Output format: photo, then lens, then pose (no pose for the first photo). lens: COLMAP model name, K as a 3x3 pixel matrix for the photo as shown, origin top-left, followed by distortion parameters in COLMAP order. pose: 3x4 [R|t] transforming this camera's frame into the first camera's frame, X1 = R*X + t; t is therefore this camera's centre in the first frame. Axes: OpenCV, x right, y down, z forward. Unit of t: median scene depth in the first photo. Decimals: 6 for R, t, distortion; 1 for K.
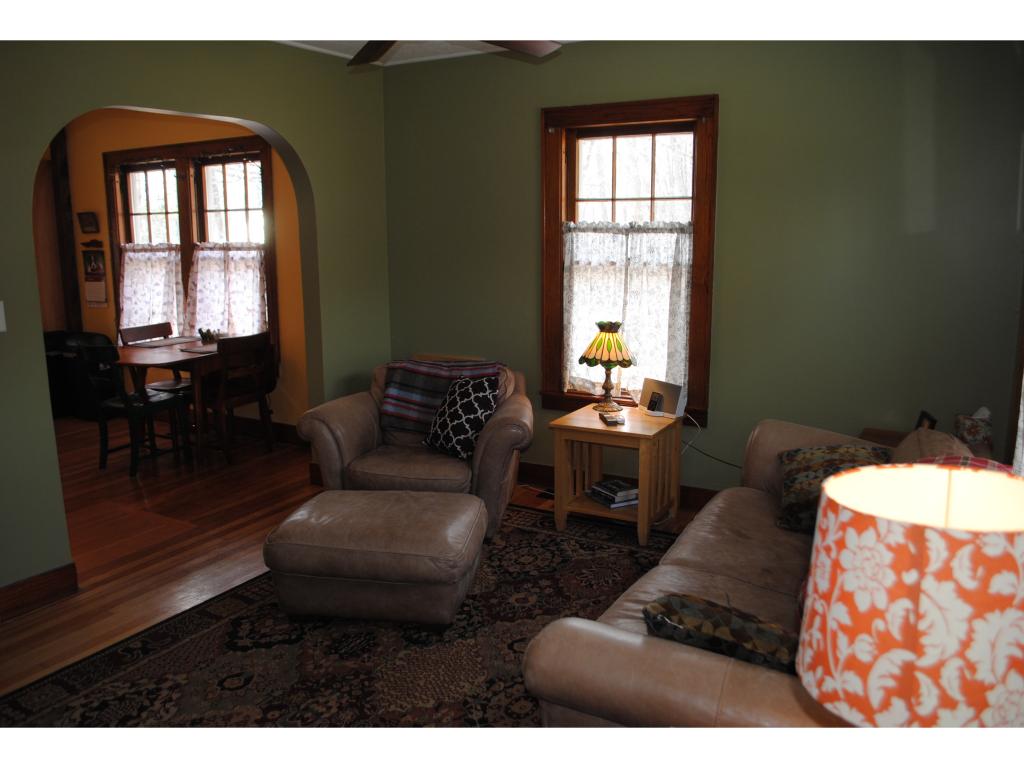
lens RADIAL K [[811.2, 0, 543.9], [0, 811.2, 387.8], [0, 0, 1]] dist [-0.077334, 0.004317]
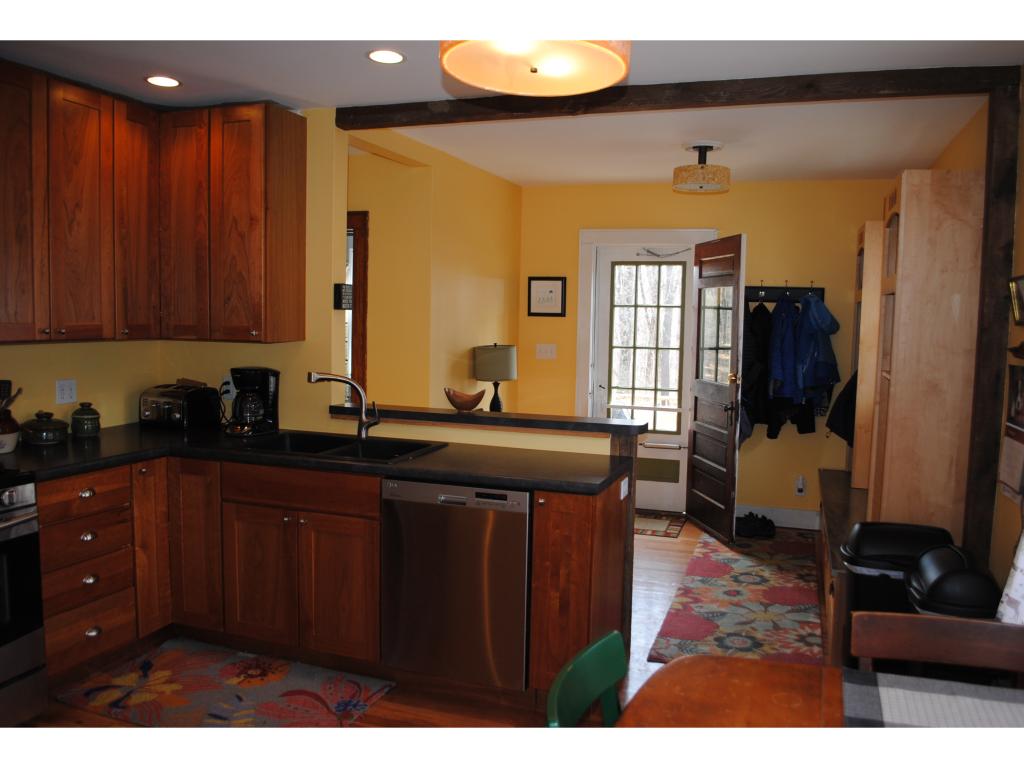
lens RADIAL K [[811.2, 0, 529.9], [0, 811.2, 380.6], [0, 0, 1]] dist [-0.077334, 0.004317]
pose [[0.184014, 0.089327, -0.978856, -0.225967], [-0.211119, 0.976211, 0.049398, -0.141119], [0.959983, 0.197565, 0.198495, 0.712056]]
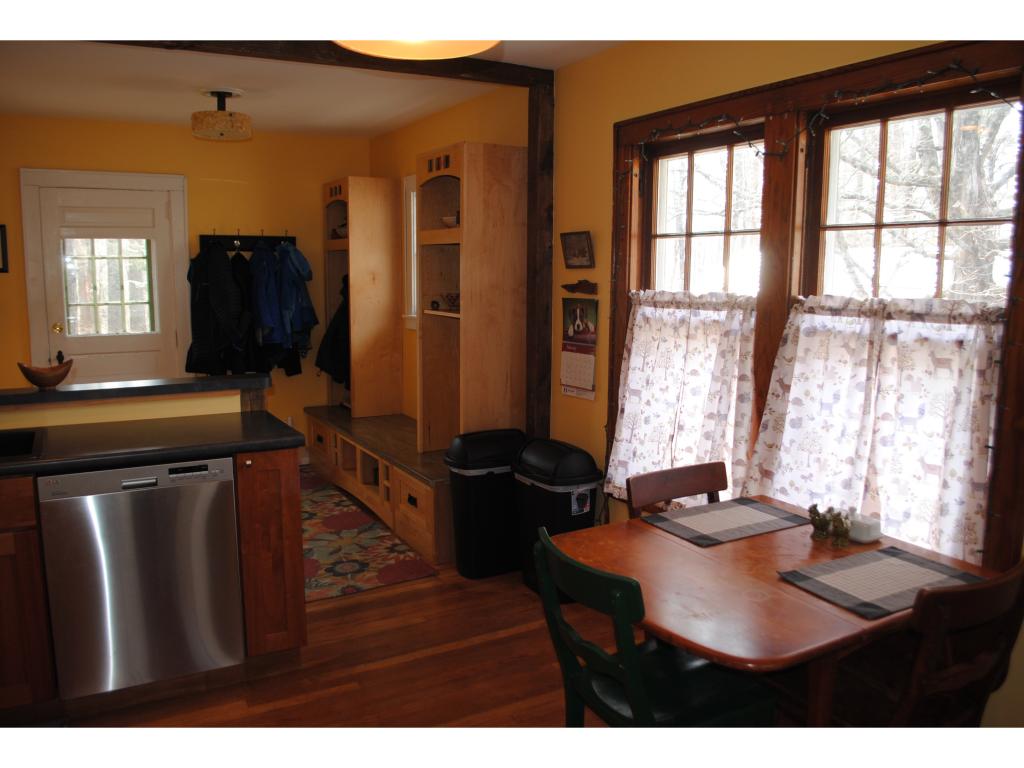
lens RADIAL K [[811.2, 0, 531.8], [0, 811.2, 376.5], [0, 0, 1]] dist [-0.077334, 0.004317]
pose [[0.858547, 0.076554, -0.506987, -0.320053], [-0.108353, 0.993549, -0.033464, -0.101077], [0.501155, 0.083664, 0.861304, 0.514696]]
